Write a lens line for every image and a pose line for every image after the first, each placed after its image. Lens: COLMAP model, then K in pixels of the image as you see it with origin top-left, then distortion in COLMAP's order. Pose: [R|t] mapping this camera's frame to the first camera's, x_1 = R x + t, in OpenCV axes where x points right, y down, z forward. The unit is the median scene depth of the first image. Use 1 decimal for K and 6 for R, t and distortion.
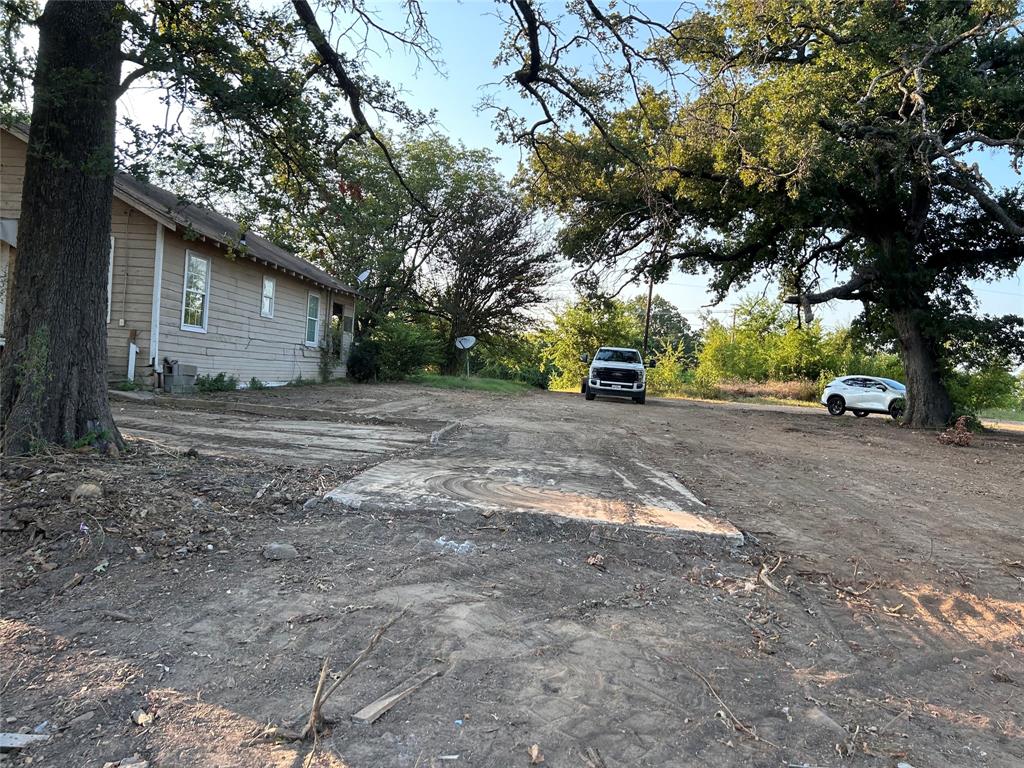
lens RADIAL K [[769.2, 0, 515.3], [0, 769.2, 363.7], [0, 0, 1]] dist [0.074777, -0.081943]
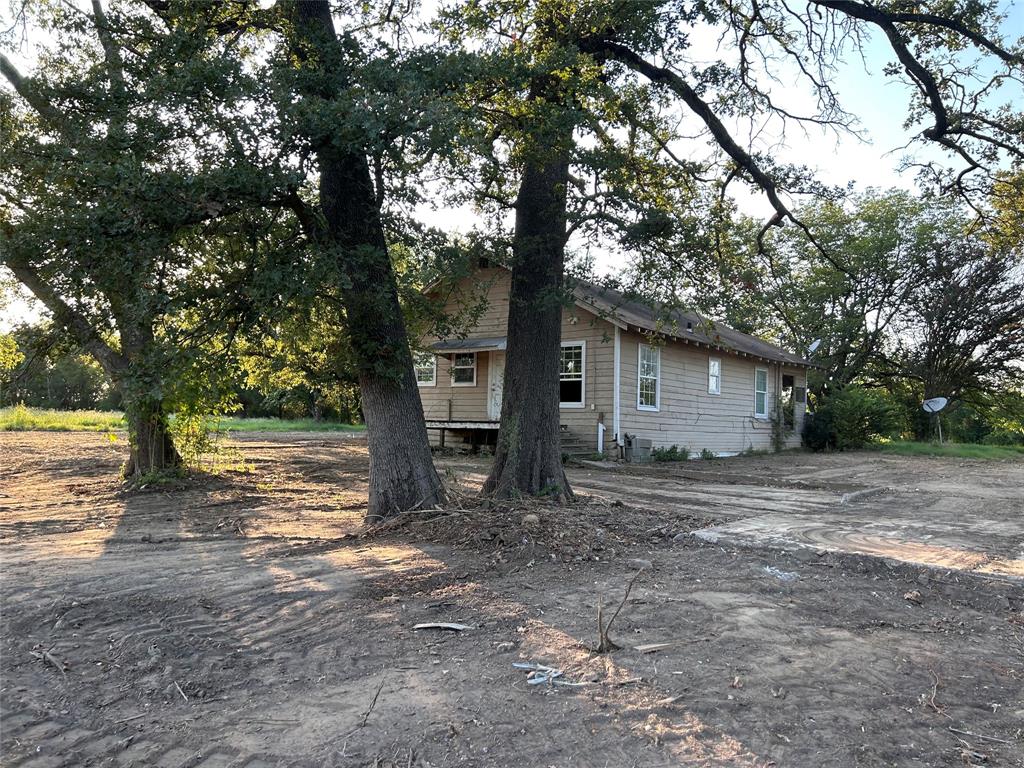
lens RADIAL K [[769.2, 0, 515.3], [0, 769.2, 363.7], [0, 0, 1]] dist [0.074777, -0.081943]
pose [[0.816394, -0.094189, -0.569762, 0.109354], [0.038811, 0.993328, -0.108598, 0.008200], [0.576189, 0.066546, 0.814603, -0.092312]]
